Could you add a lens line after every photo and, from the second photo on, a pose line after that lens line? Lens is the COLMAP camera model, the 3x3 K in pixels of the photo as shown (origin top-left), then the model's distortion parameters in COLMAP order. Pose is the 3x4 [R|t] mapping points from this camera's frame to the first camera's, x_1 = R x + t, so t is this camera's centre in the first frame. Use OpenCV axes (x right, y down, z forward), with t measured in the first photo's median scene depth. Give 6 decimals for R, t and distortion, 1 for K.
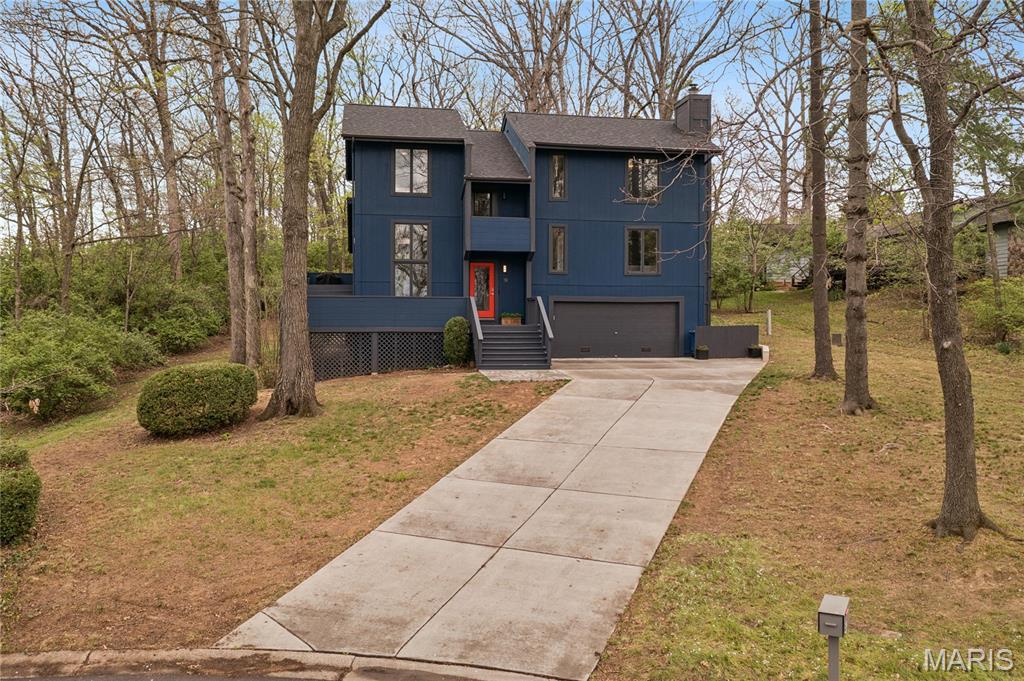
lens RADIAL K [[871.1, 0, 512.2], [0, 871.1, 256.8], [0, 0, 1]] dist [0.004105, 0.002120]
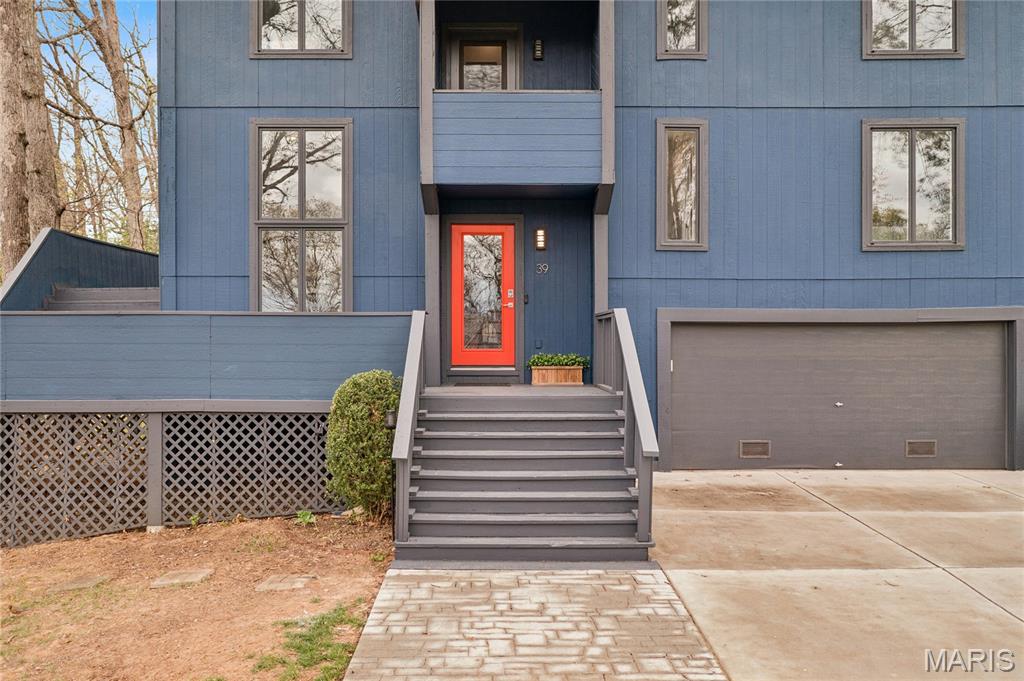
lens RADIAL K [[800.0, 0, 533.8], [0, 800.0, 340.5], [0, 0, 1]] dist [-0.002692, 0.003809]
pose [[0.989675, -0.004695, -0.143256, 0.038395], [0.015029, 0.997353, 0.071140, 0.033228], [0.142543, -0.072558, 0.987126, 0.643168]]
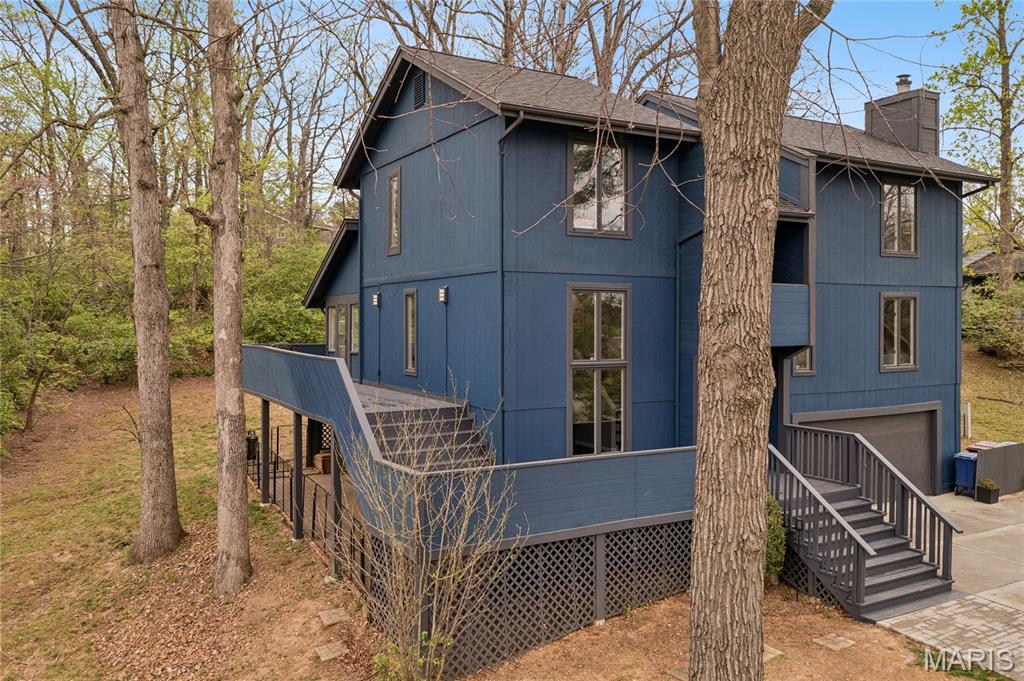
lens RADIAL K [[799.1, 0, 513.0], [0, 799.1, 289.1], [0, 0, 1]] dist [-0.008714, -0.003628]
pose [[0.932883, 0.007467, 0.360102, -0.327095], [-0.025413, 0.998658, 0.045127, -0.057940], [-0.359282, -0.051250, 0.931821, 0.569823]]
